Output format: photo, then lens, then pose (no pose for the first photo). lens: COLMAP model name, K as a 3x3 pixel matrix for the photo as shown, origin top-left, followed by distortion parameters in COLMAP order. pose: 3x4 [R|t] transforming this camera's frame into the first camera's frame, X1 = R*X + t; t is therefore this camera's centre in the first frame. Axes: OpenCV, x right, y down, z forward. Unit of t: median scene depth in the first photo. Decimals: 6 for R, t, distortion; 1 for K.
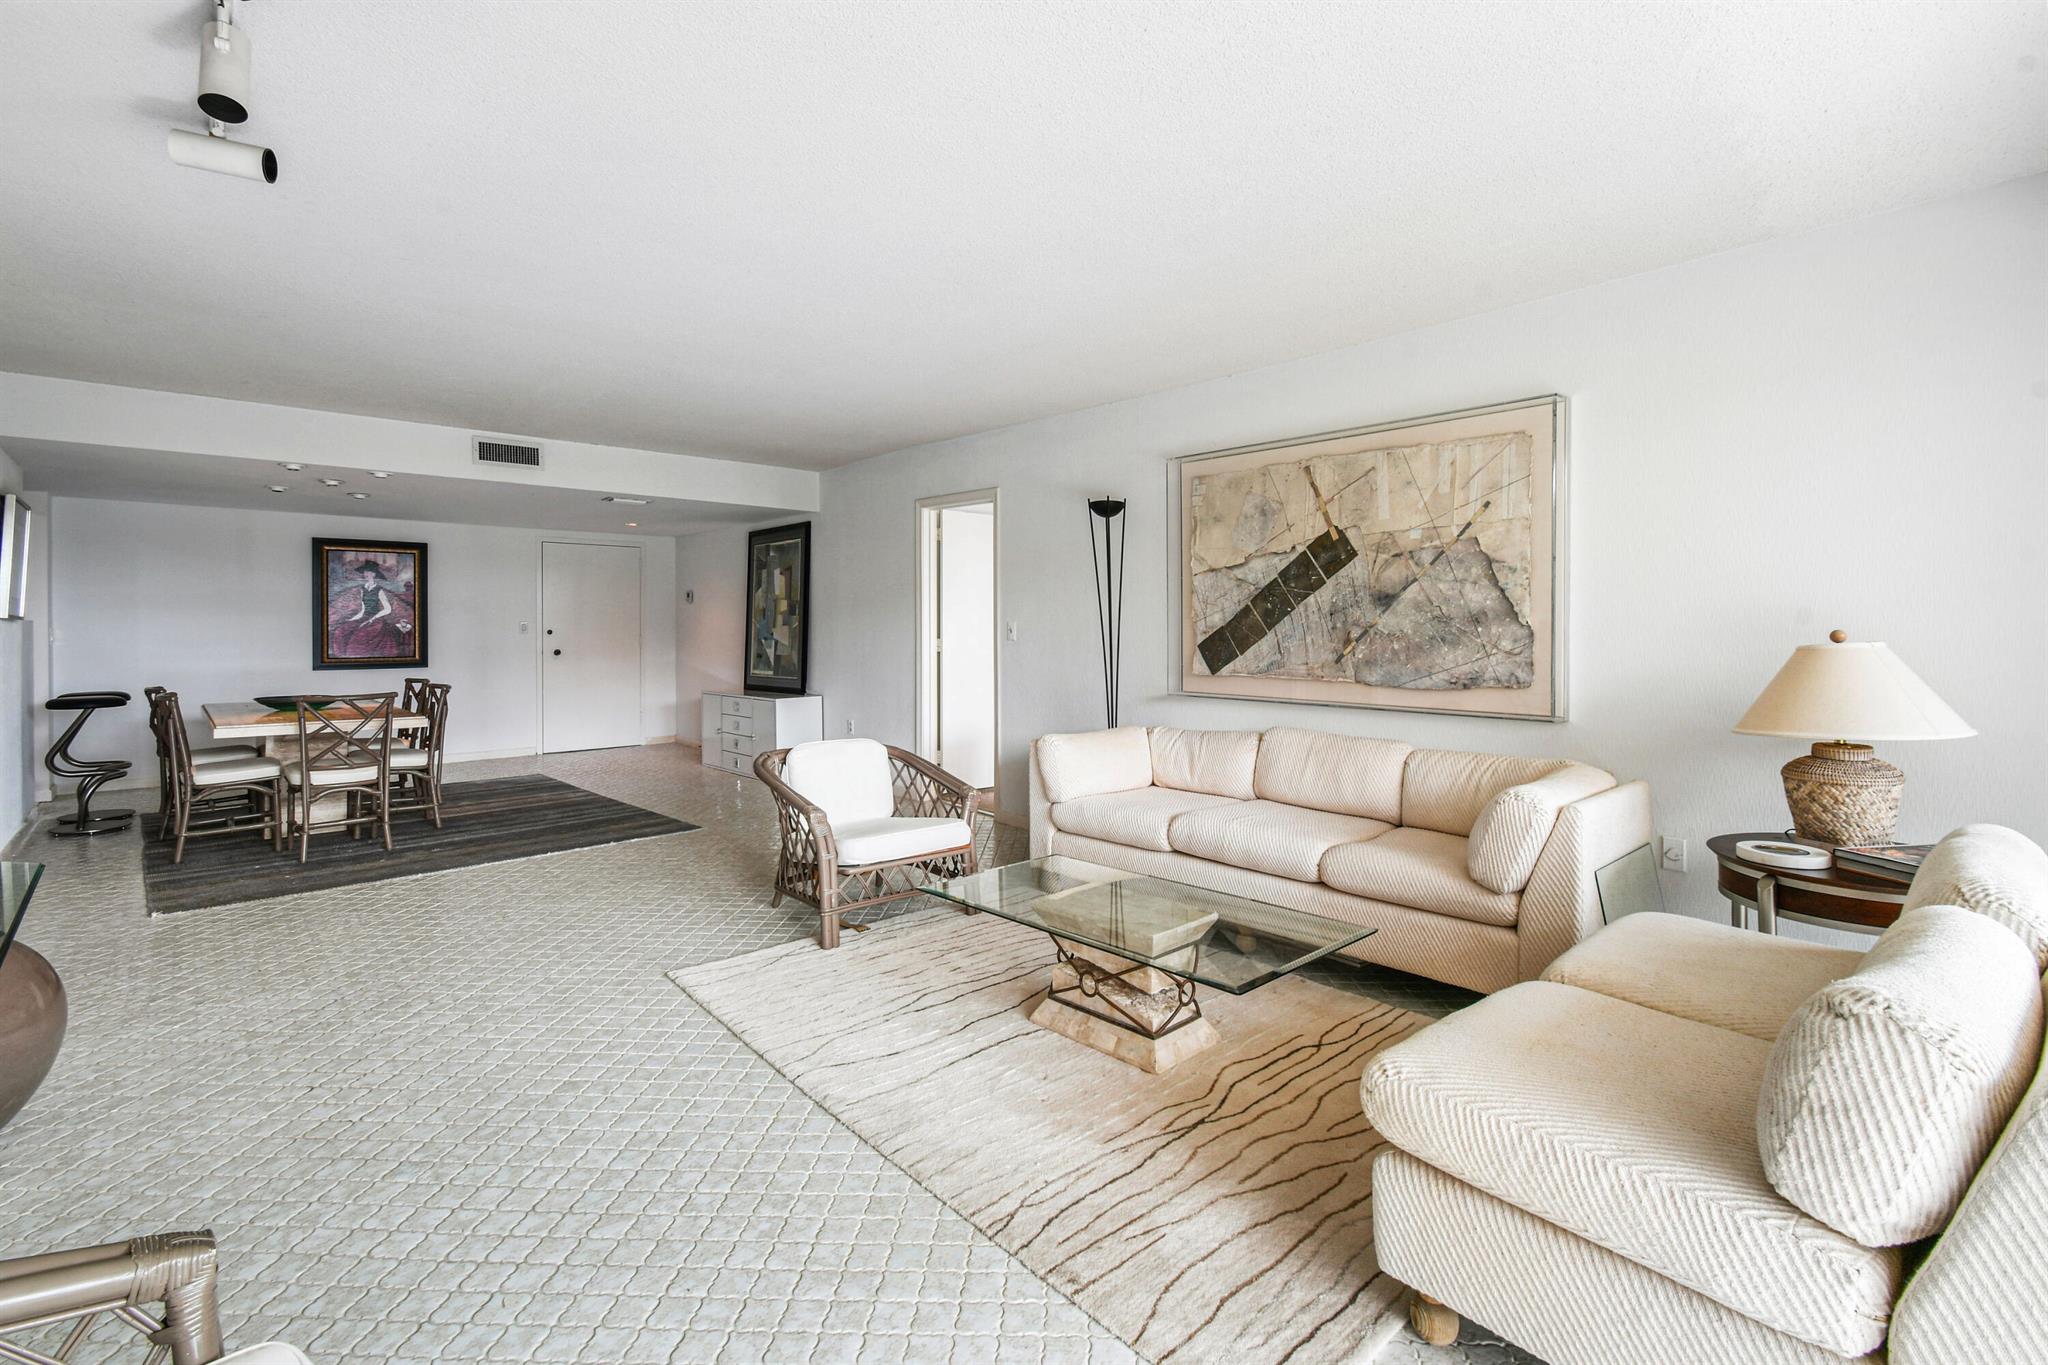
lens RADIAL K [[923.0, 0, 1034.1], [0, 923.0, 629.6], [0, 0, 1]] dist [0.002215, 0.000369]
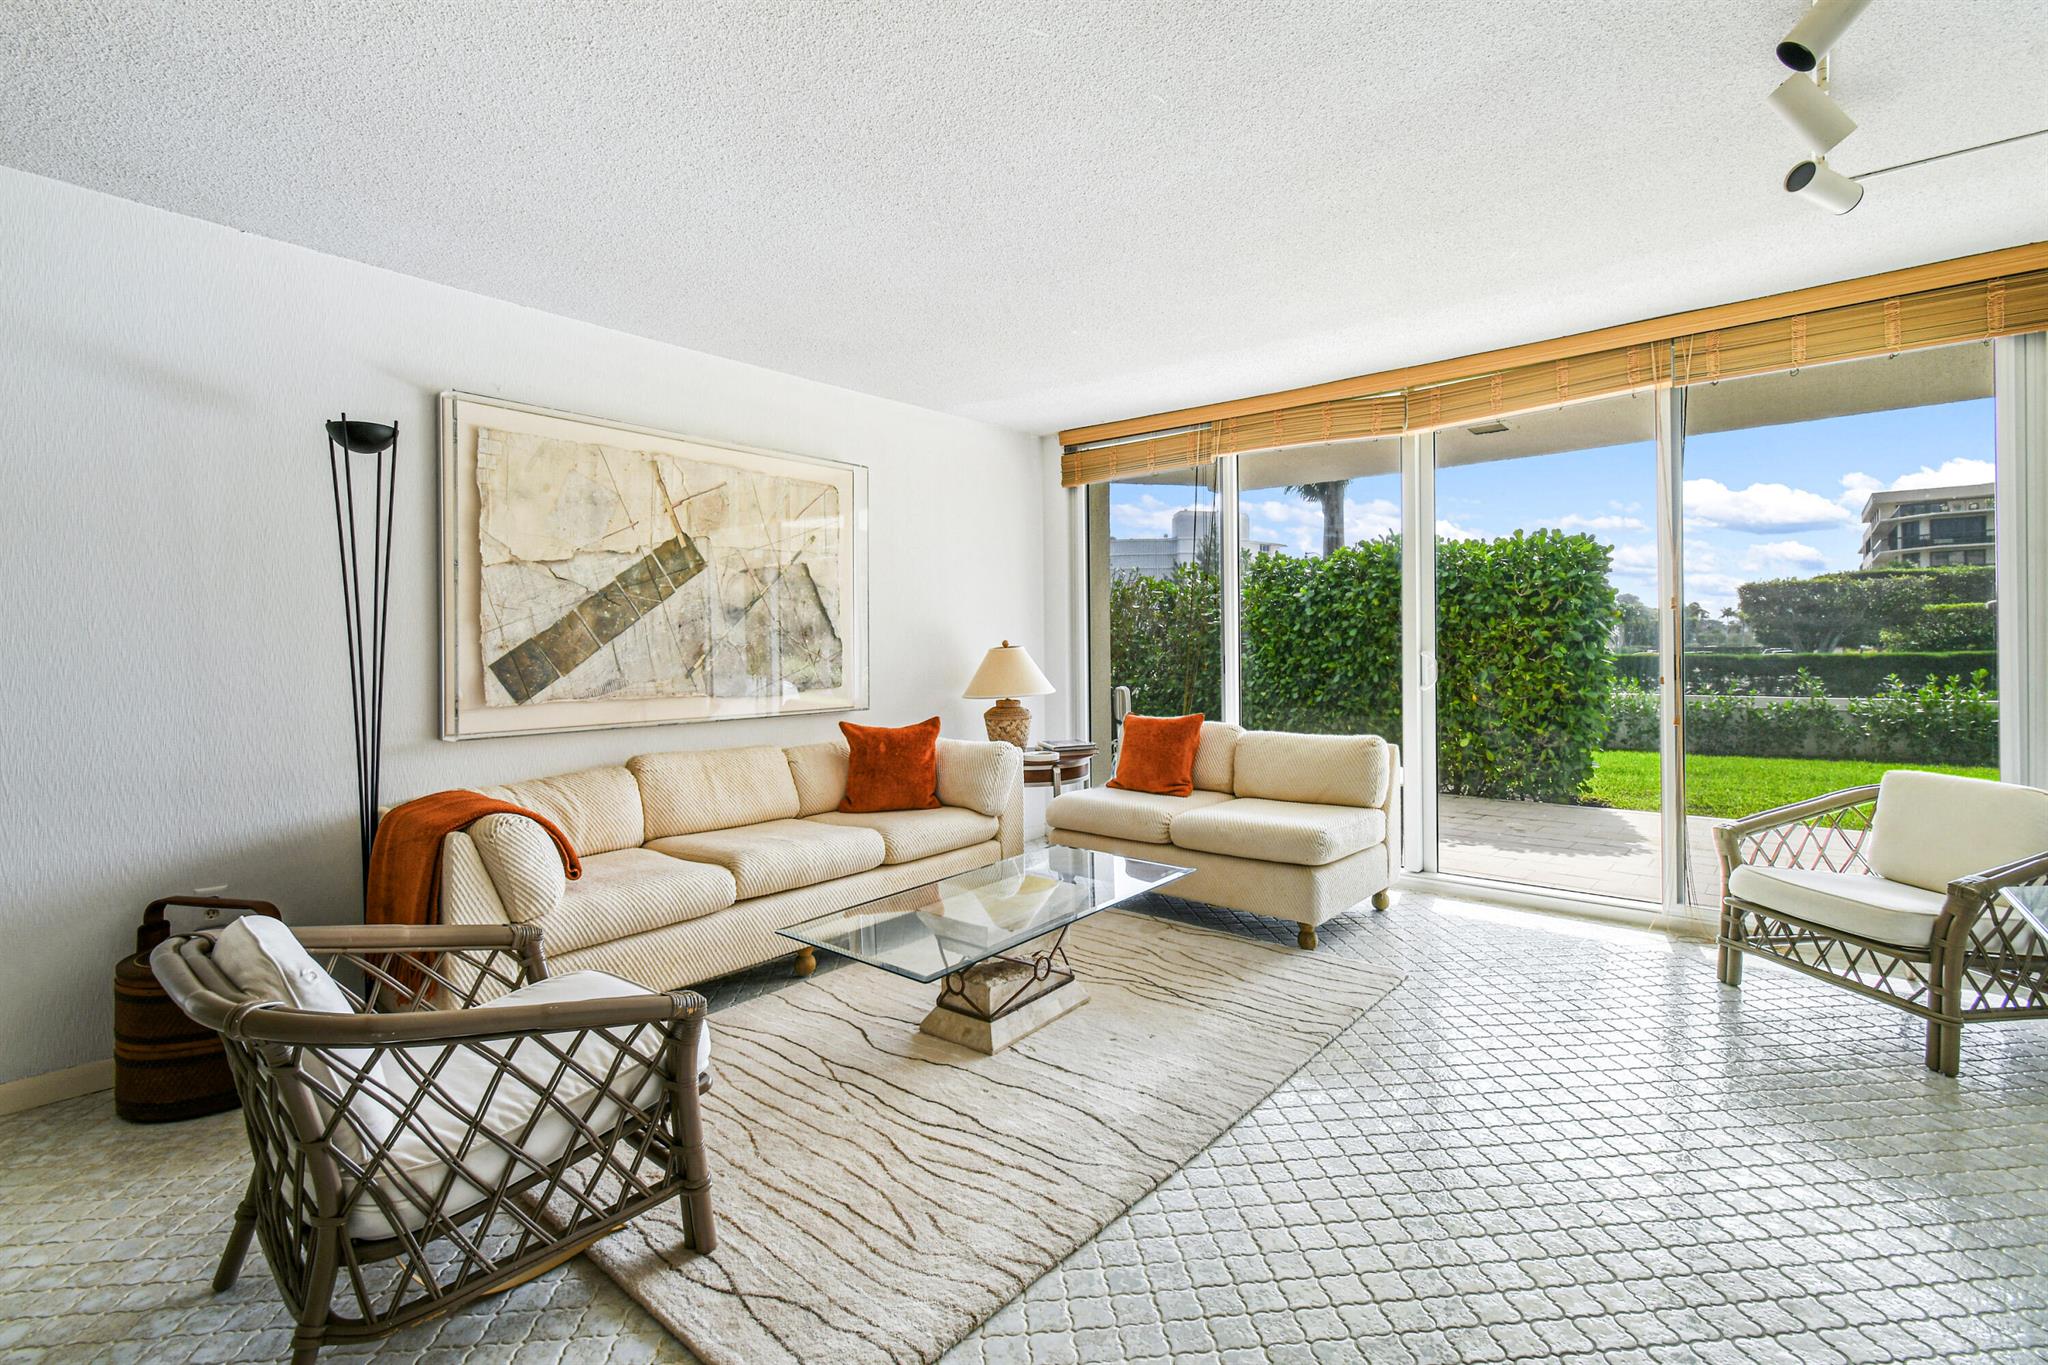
lens RADIAL K [[923.0, 0, 1071.5], [0, 923.0, 644.4], [0, 0, 1]] dist [0.002215, 0.000369]
pose [[-0.154122, 0.001899, 0.988050, -0.656045], [0.011907, 0.999929, -0.000064, 0.006660], [-0.987980, 0.011754, -0.154133, 0.740155]]
